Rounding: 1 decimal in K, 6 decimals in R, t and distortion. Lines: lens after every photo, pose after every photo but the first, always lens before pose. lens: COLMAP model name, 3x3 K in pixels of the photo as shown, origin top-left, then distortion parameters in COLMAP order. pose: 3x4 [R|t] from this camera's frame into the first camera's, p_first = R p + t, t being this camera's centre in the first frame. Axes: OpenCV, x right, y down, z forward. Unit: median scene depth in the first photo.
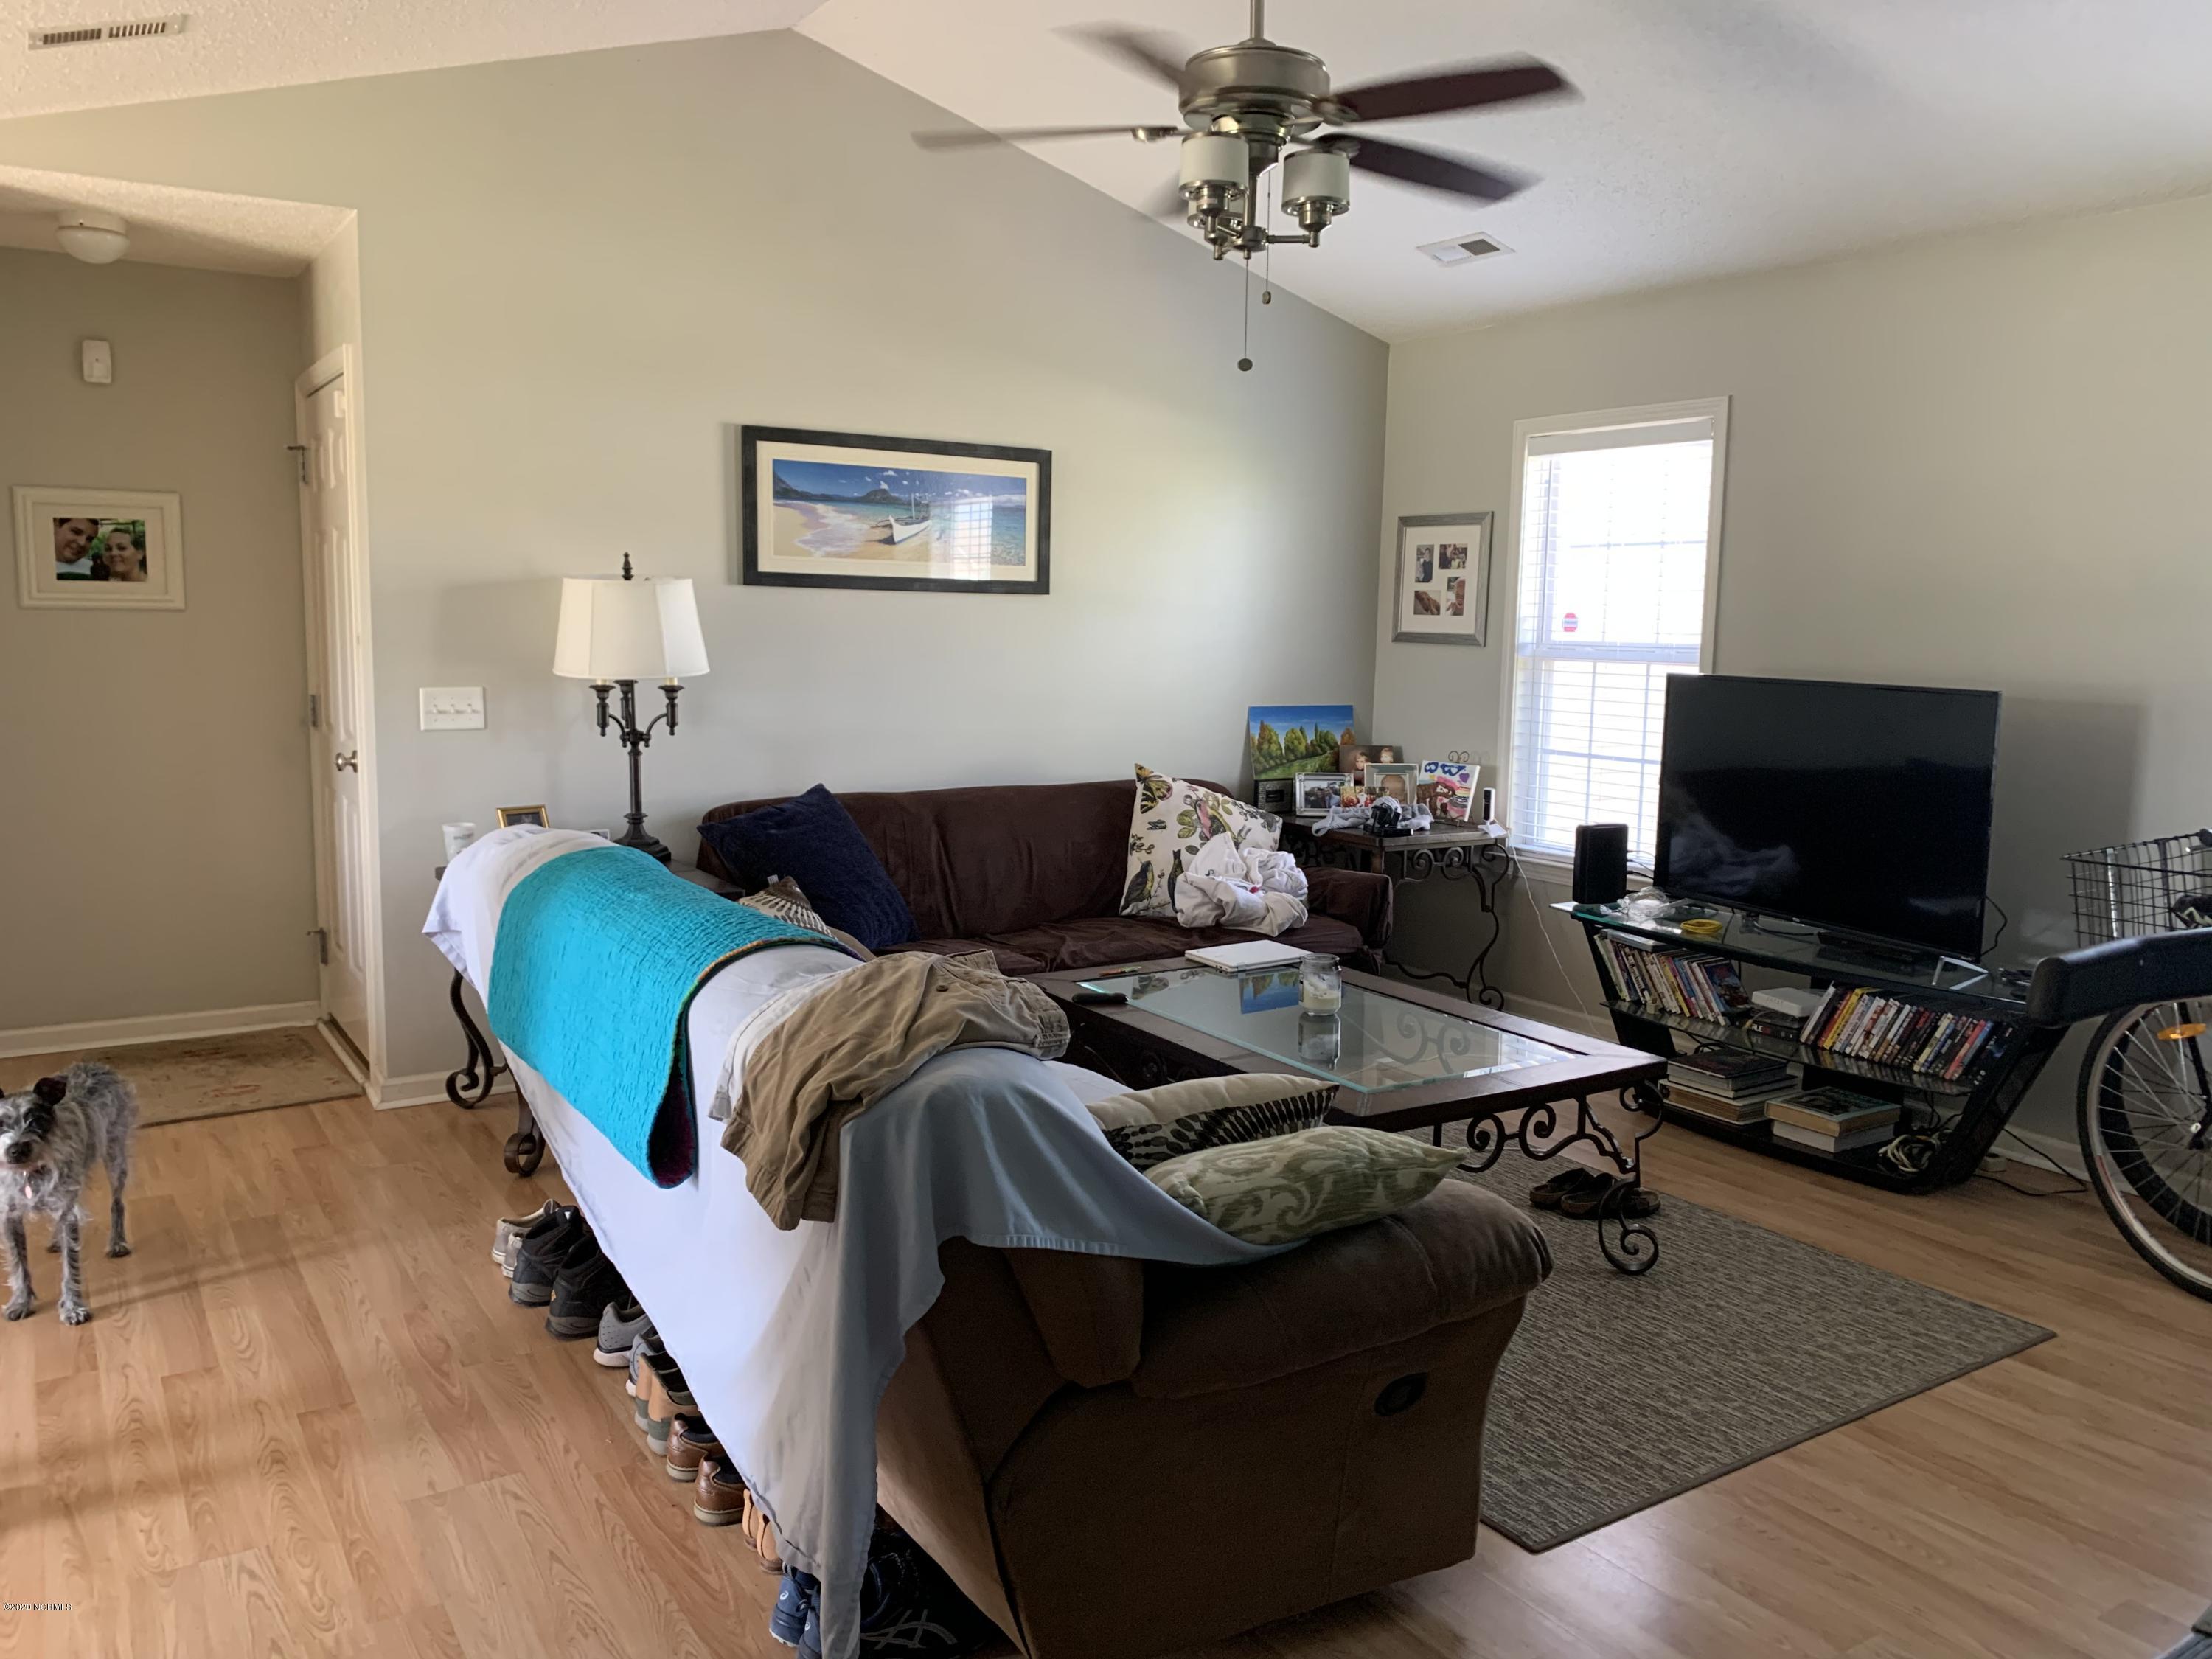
lens RADIAL K [[1714.6, 0, 1106.0], [0, 1714.6, 829.5], [0, 0, 1]] dist [0.100871, -0.240854]
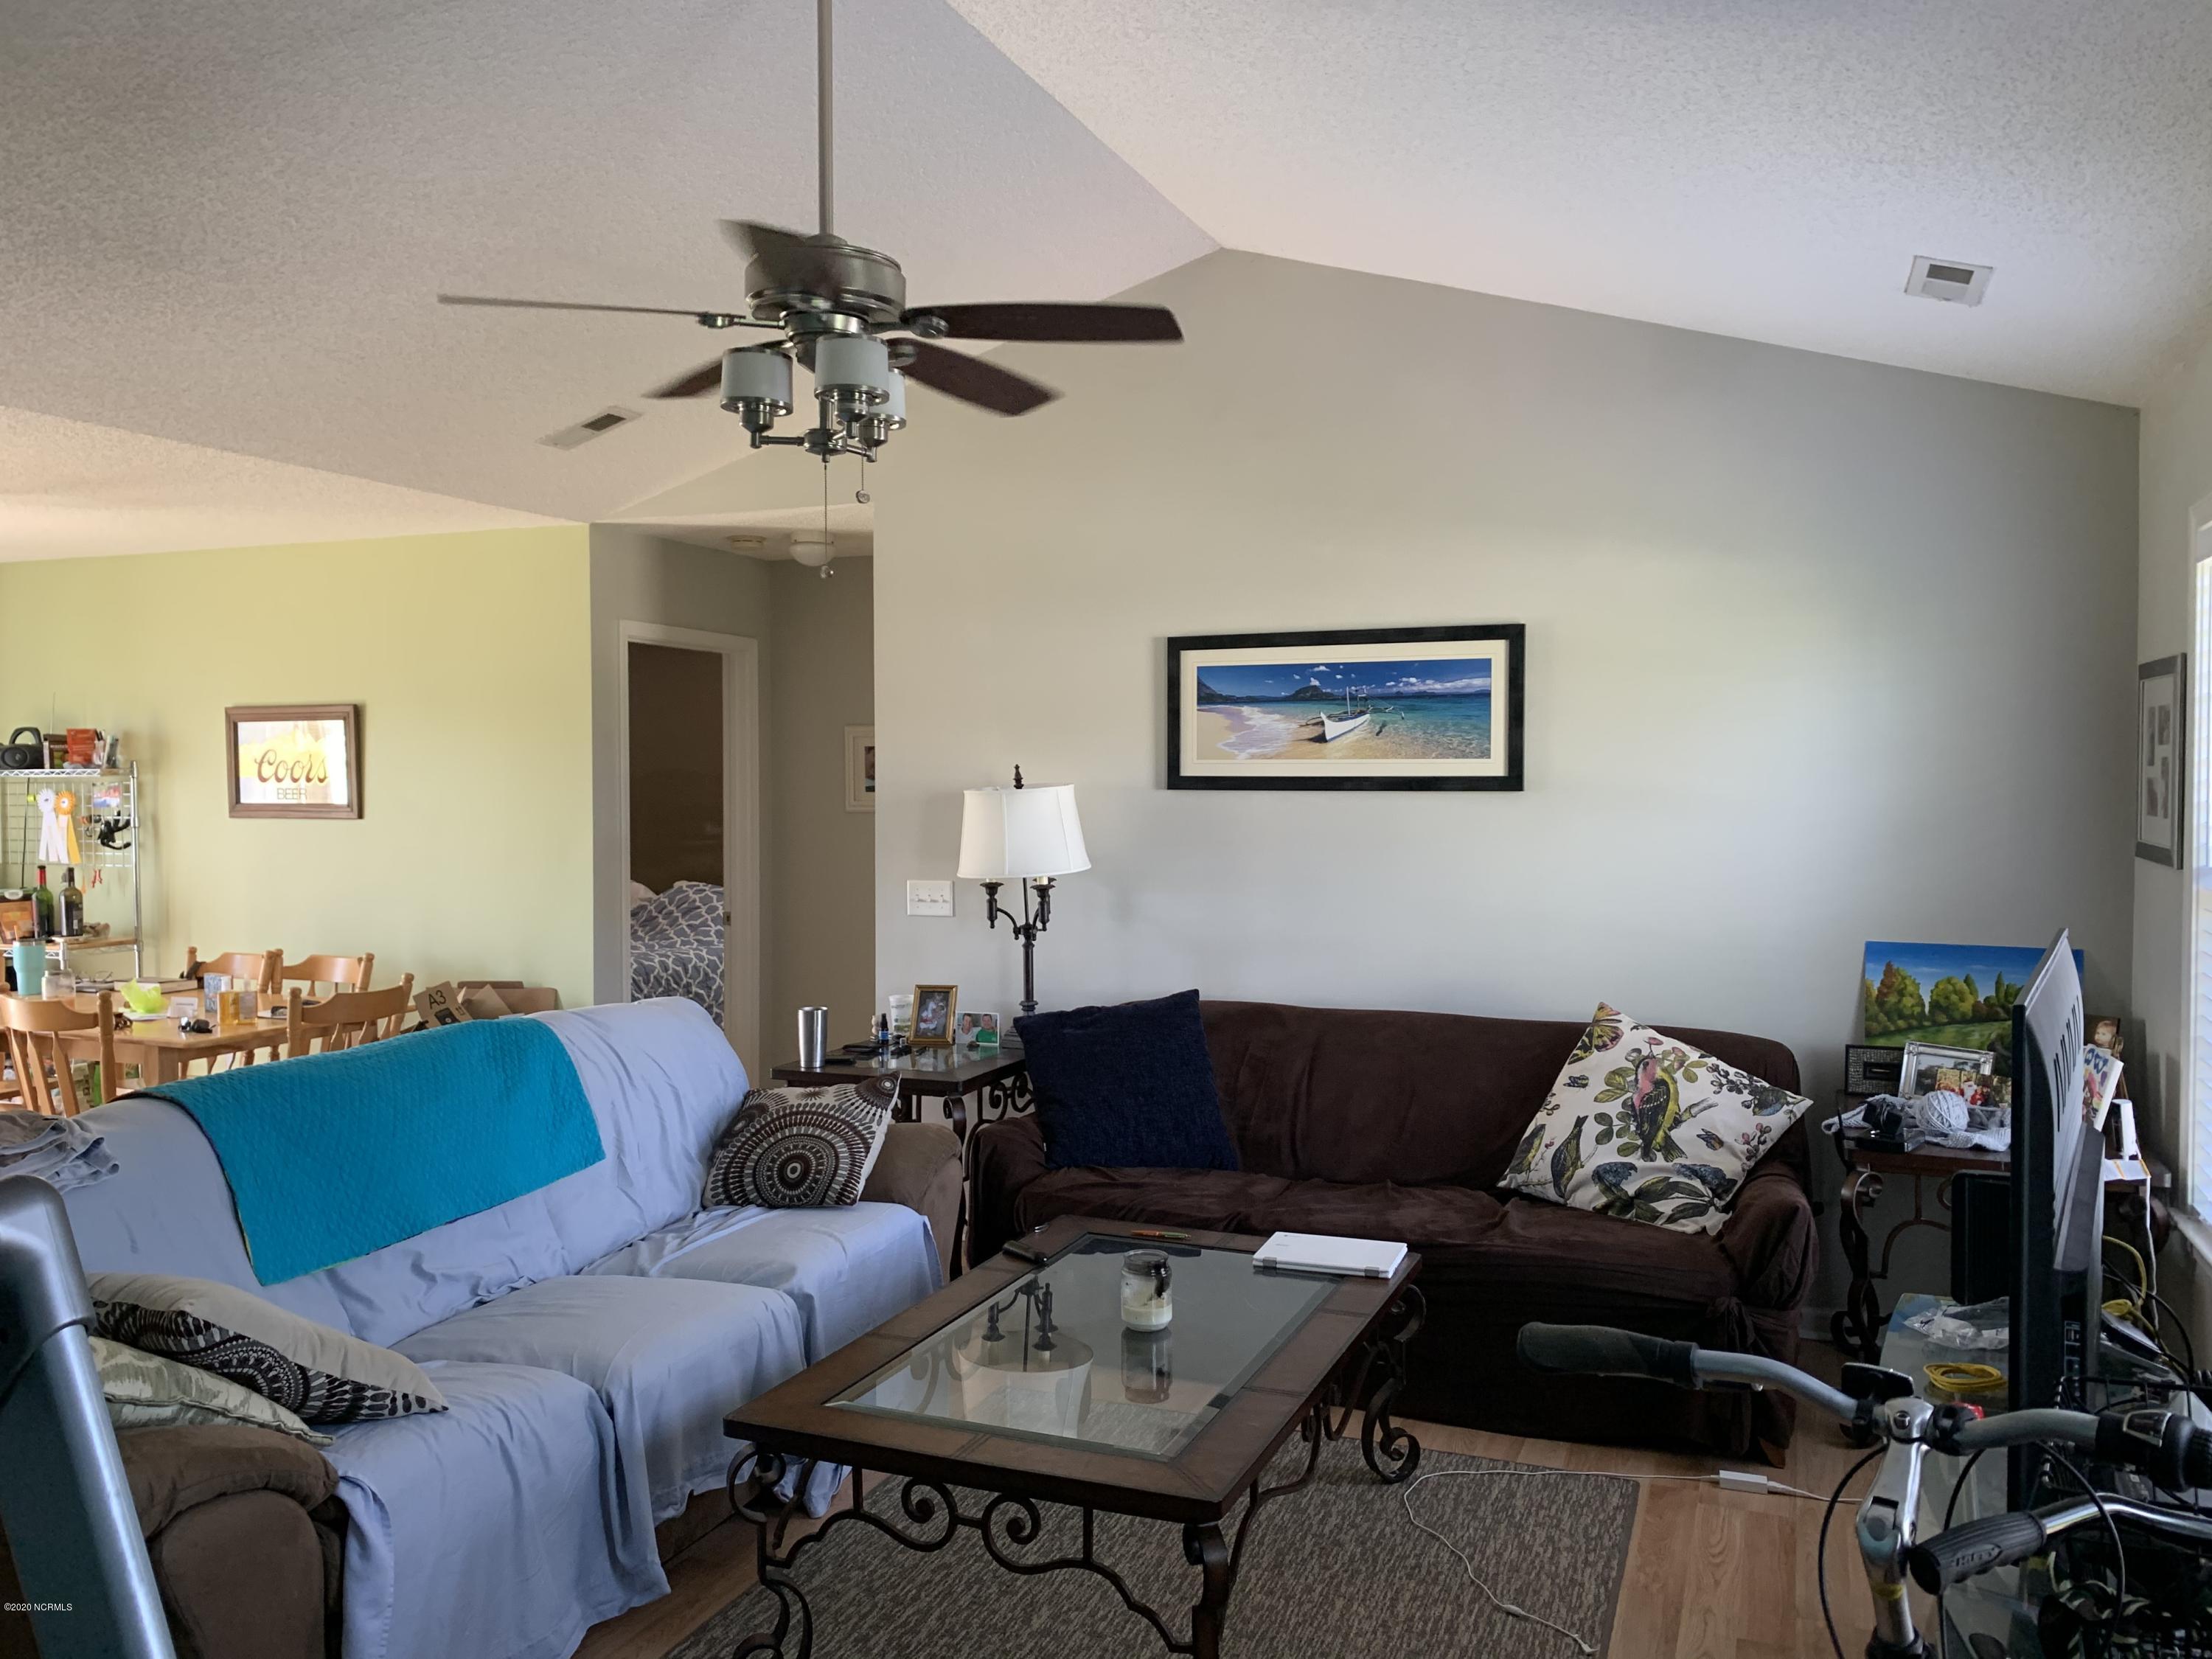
lens RADIAL K [[1684.6, 0, 1106.0], [0, 1684.6, 829.5], [0, 0, 1]] dist [0.001375, 0.268991]
pose [[0.548640, 0.006335, -0.836035, 0.594166], [-0.093442, 0.994171, -0.053787, -0.059033], [0.830820, 0.107630, 0.546034, 0.412723]]
